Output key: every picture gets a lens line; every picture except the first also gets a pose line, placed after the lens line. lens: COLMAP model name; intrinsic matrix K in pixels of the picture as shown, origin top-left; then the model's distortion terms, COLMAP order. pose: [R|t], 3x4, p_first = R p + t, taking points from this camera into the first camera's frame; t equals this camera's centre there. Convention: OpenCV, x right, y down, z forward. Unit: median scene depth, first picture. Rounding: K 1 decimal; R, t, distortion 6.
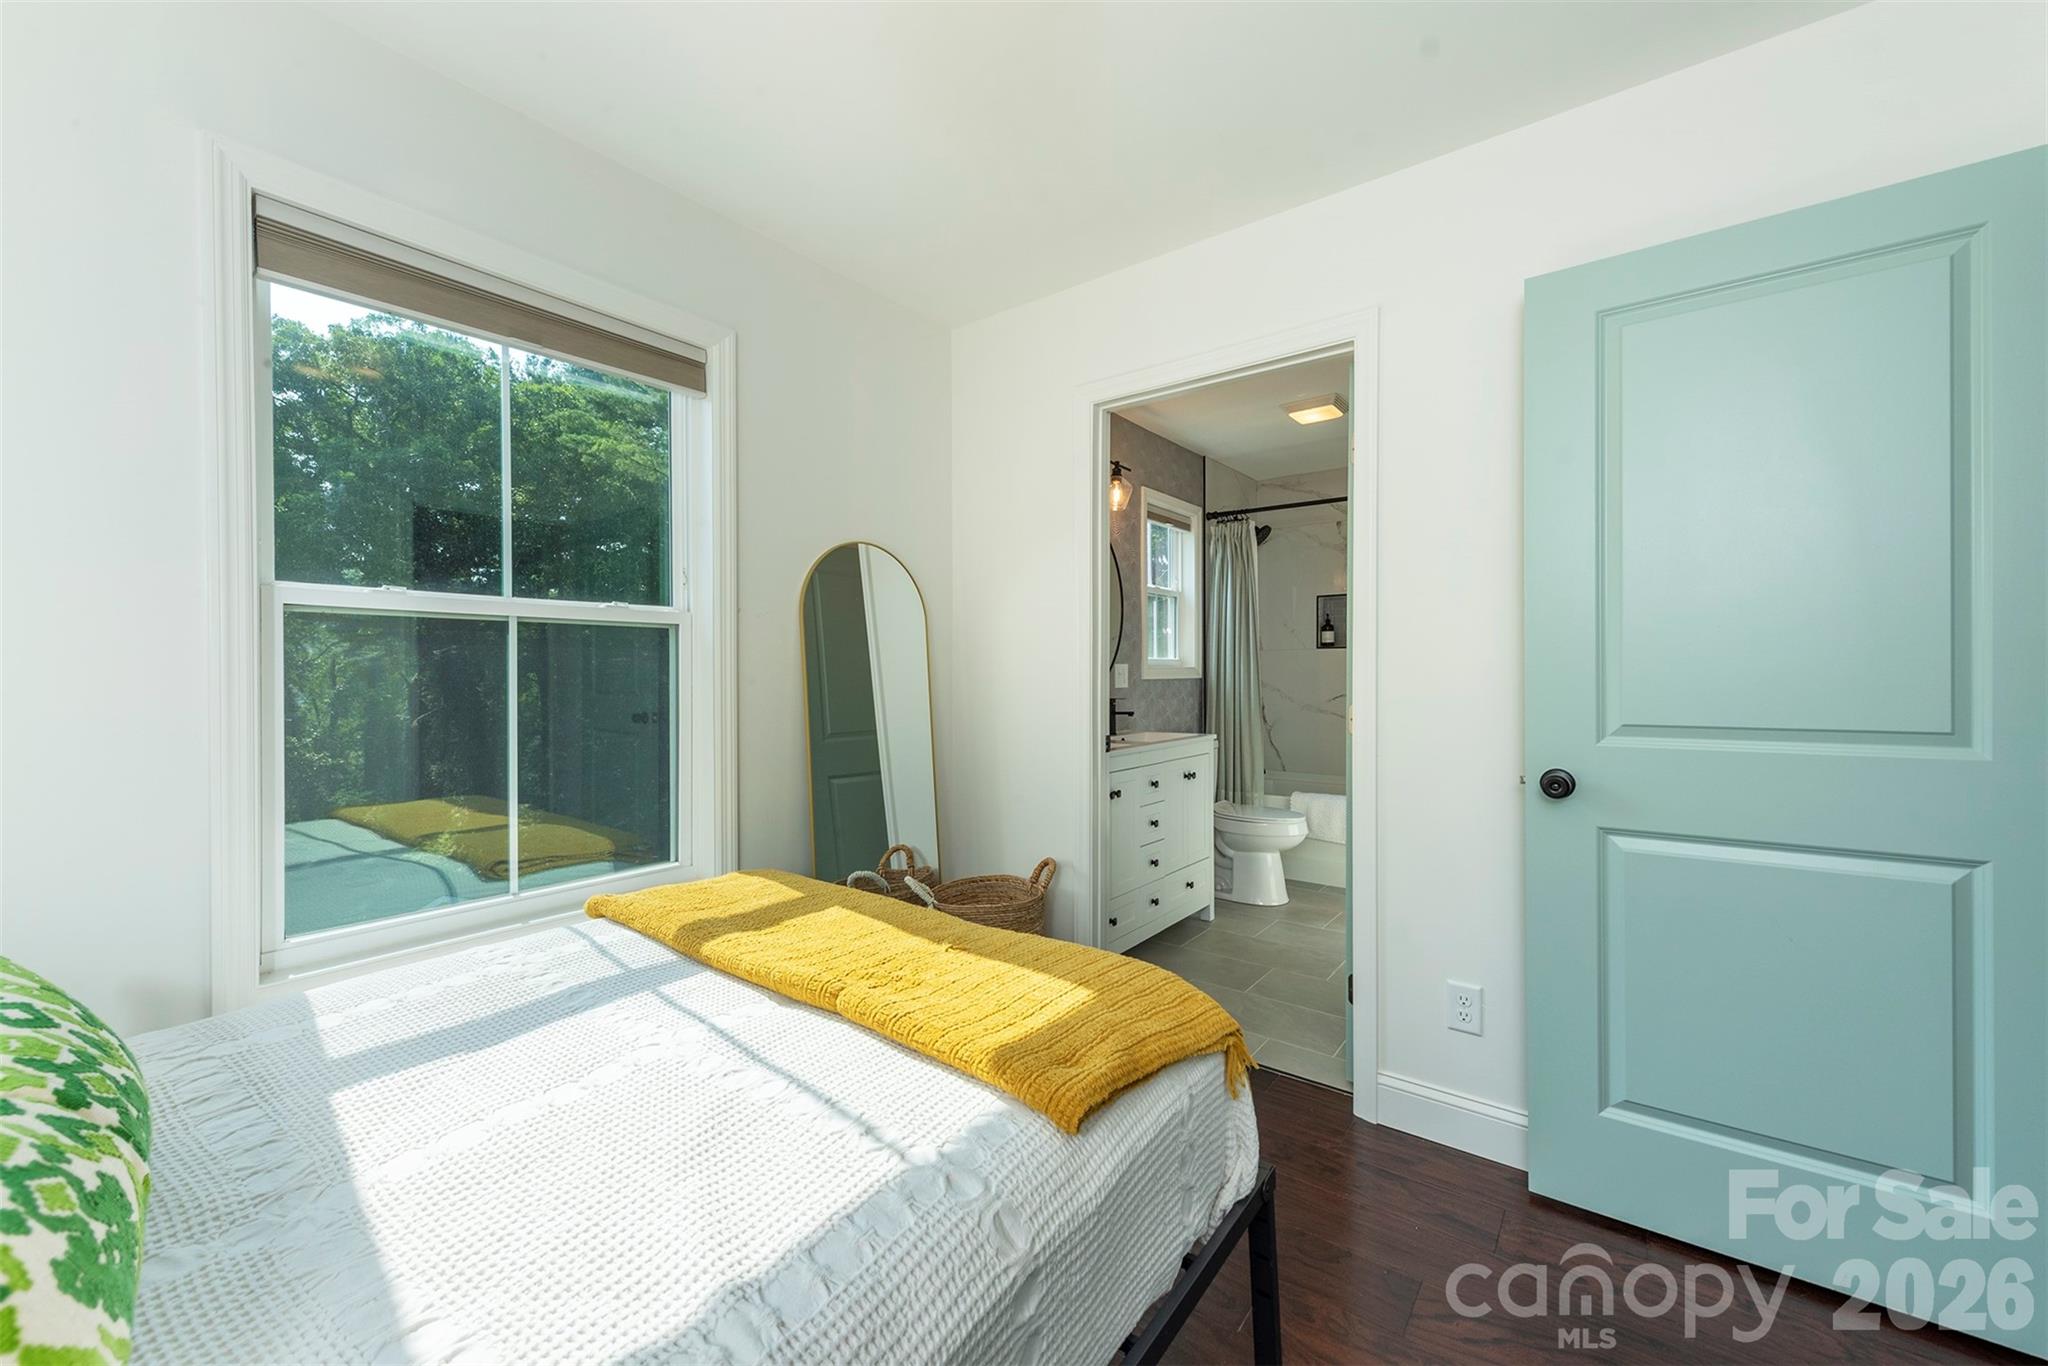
lens RADIAL K [[809.3, 0, 1018.4], [0, 809.3, 674.8], [0, 0, 1]] dist [-0.001638, -0.000337]
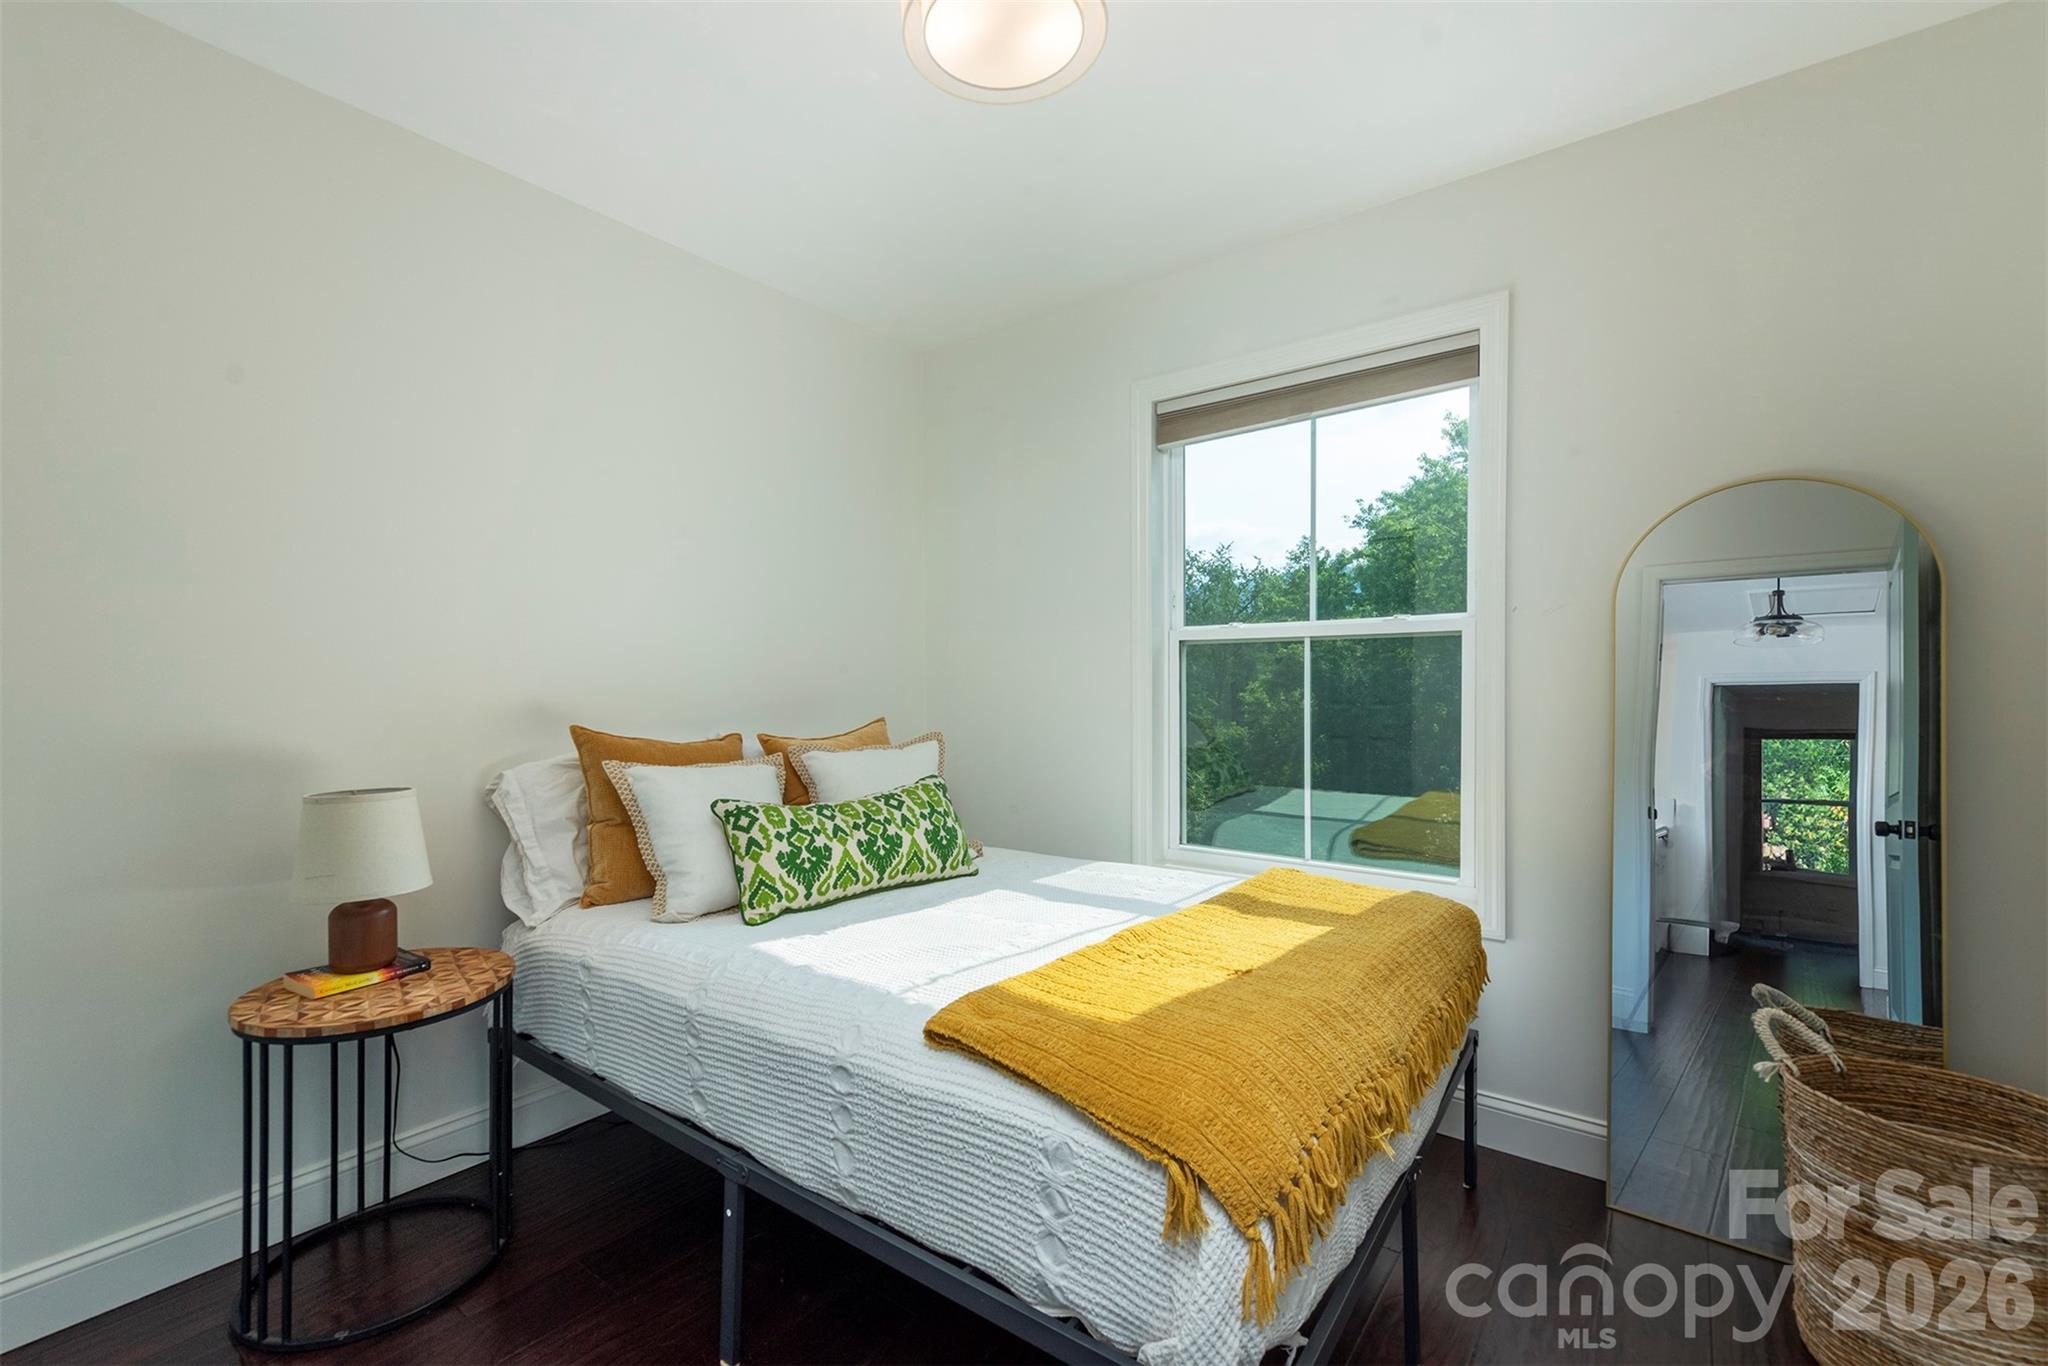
lens RADIAL K [[870.8, 0, 1024.6], [0, 870.8, 682.0], [0, 0, 1]] dist [0.019915, 0.000384]
pose [[0.017536, 0.008266, -0.999812, 0.880872], [-0.004068, 0.999958, 0.008195, -0.014342], [0.999838, 0.003924, 0.017569, 0.672250]]
